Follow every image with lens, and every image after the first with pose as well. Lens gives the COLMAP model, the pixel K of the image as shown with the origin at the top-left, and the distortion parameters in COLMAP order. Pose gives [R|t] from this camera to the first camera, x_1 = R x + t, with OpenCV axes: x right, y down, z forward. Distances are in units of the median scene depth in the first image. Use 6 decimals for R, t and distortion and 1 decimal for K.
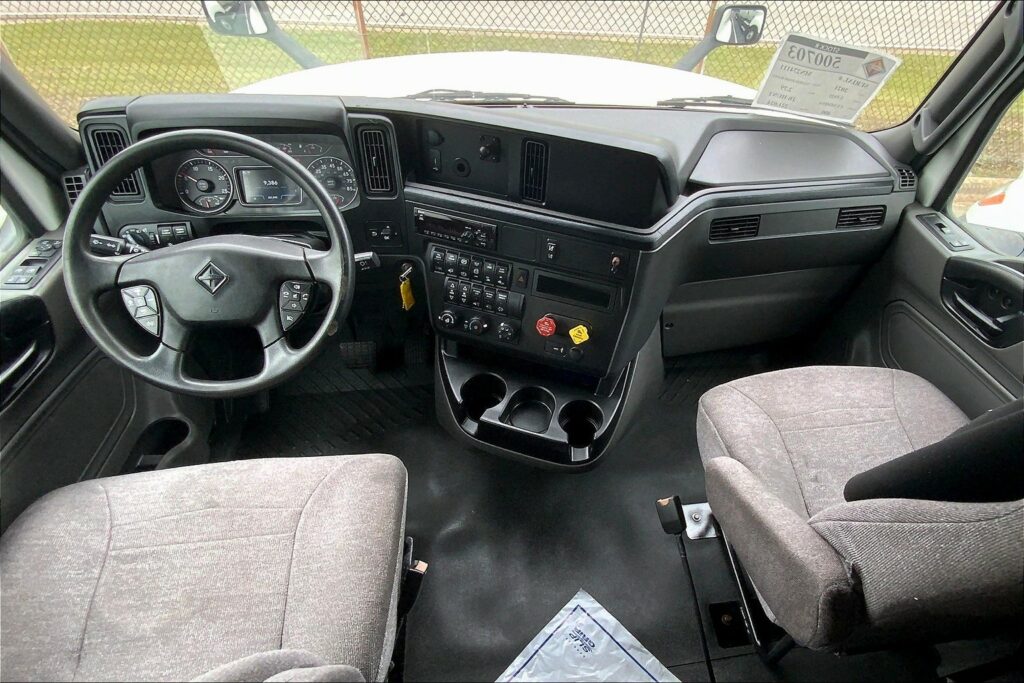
lens RADIAL K [[549.0, 0, 589.9], [0, 549.0, 373.8], [0, 0, 1]] dist [0.007097, -0.012390]
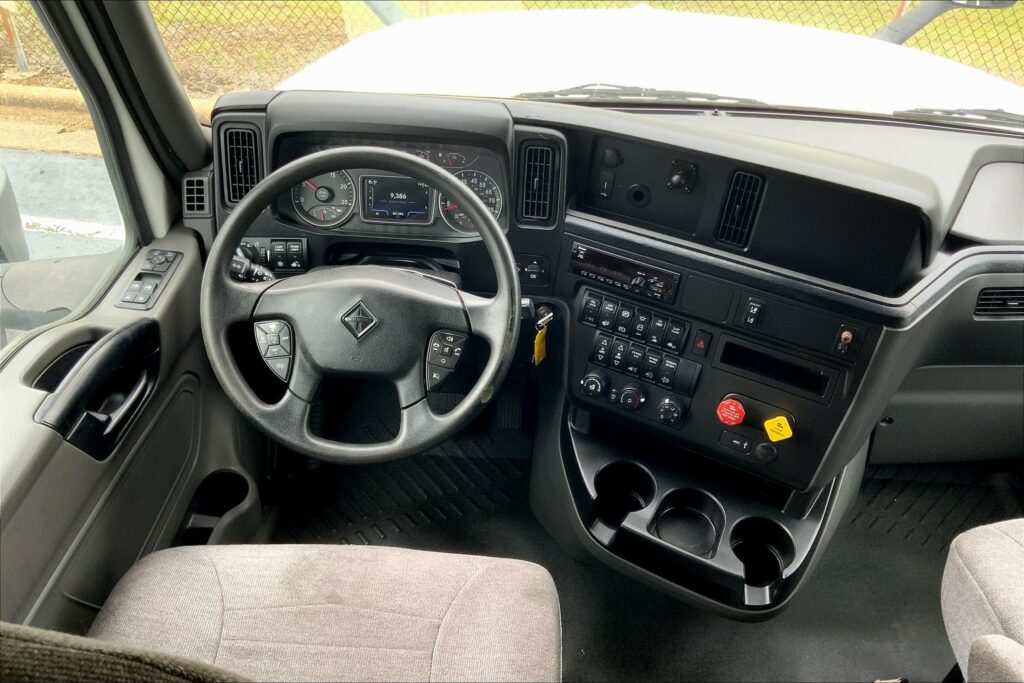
lens RADIAL K [[846.9, 0, 508.5], [0, 846.9, 338.4], [0, 0, 1]] dist [0.093928, -0.190289]
pose [[0.980665, 0.100381, -0.167987, -0.193480], [-0.117908, 0.988195, -0.097818, -0.037398], [0.156185, 0.115734, 0.980924, -0.183715]]
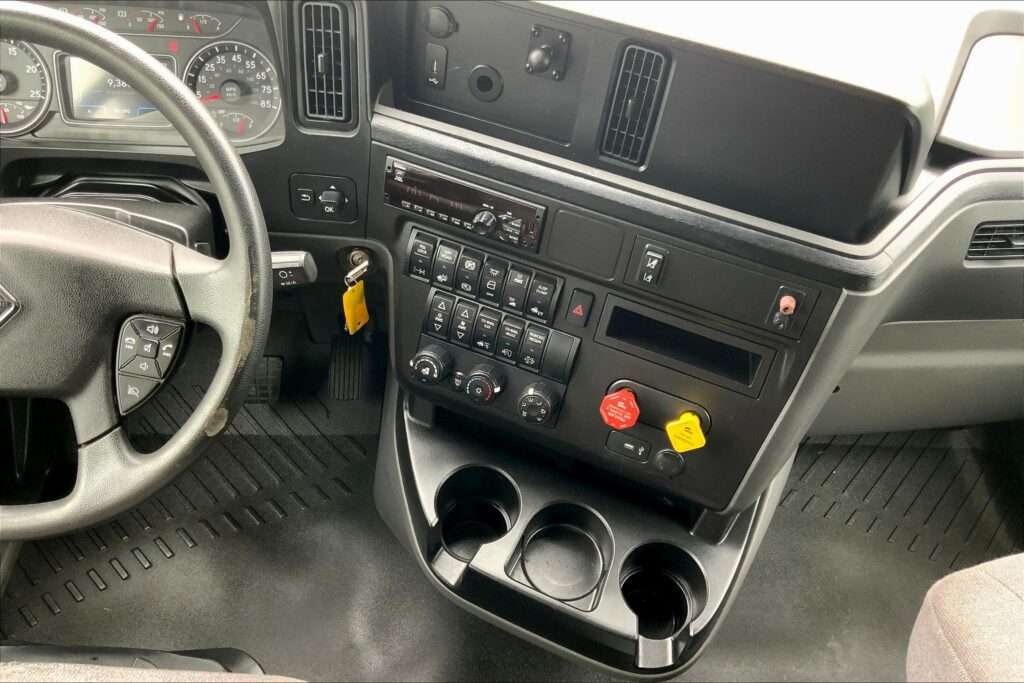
lens RADIAL K [[846.9, 0, 508.5], [0, 846.9, 338.4], [0, 0, 1]] dist [0.093928, -0.190289]
pose [[0.992413, 0.097063, -0.075473, -0.130965], [-0.095555, 0.995150, 0.023349, -0.162733], [0.077374, -0.015960, 0.996874, 0.215309]]
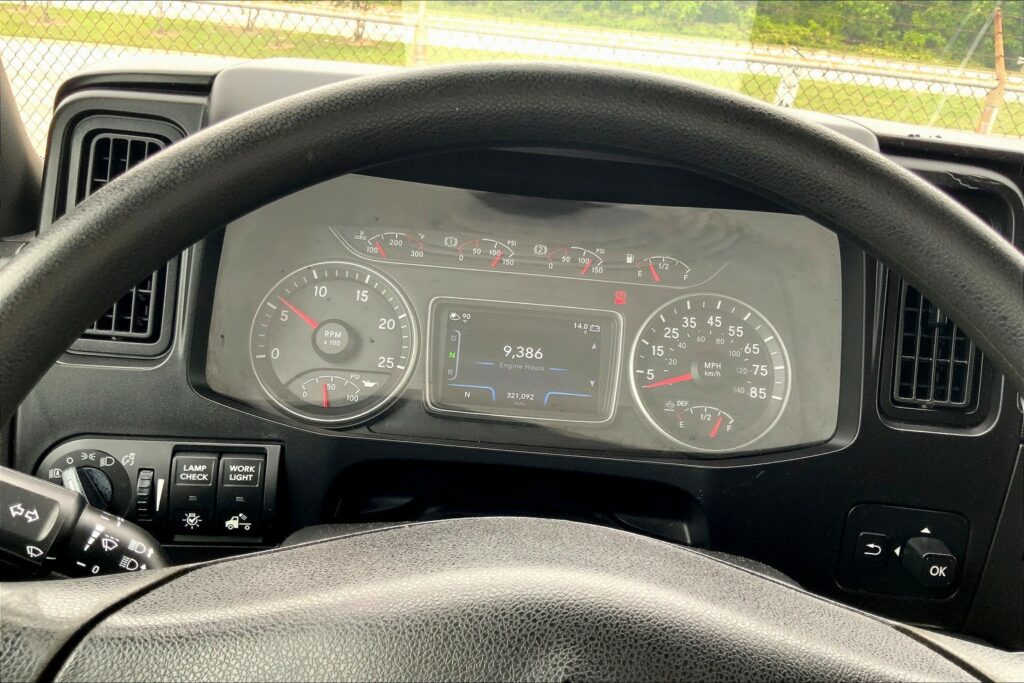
lens RADIAL K [[846.9, 0, 508.5], [0, 846.9, 338.4], [0, 0, 1]] dist [0.093928, -0.190289]
pose [[0.989130, 0.077242, -0.125119, -0.537867], [-0.123846, 0.896345, -0.425708, -0.146456], [0.079267, 0.436576, 0.896168, 0.563022]]
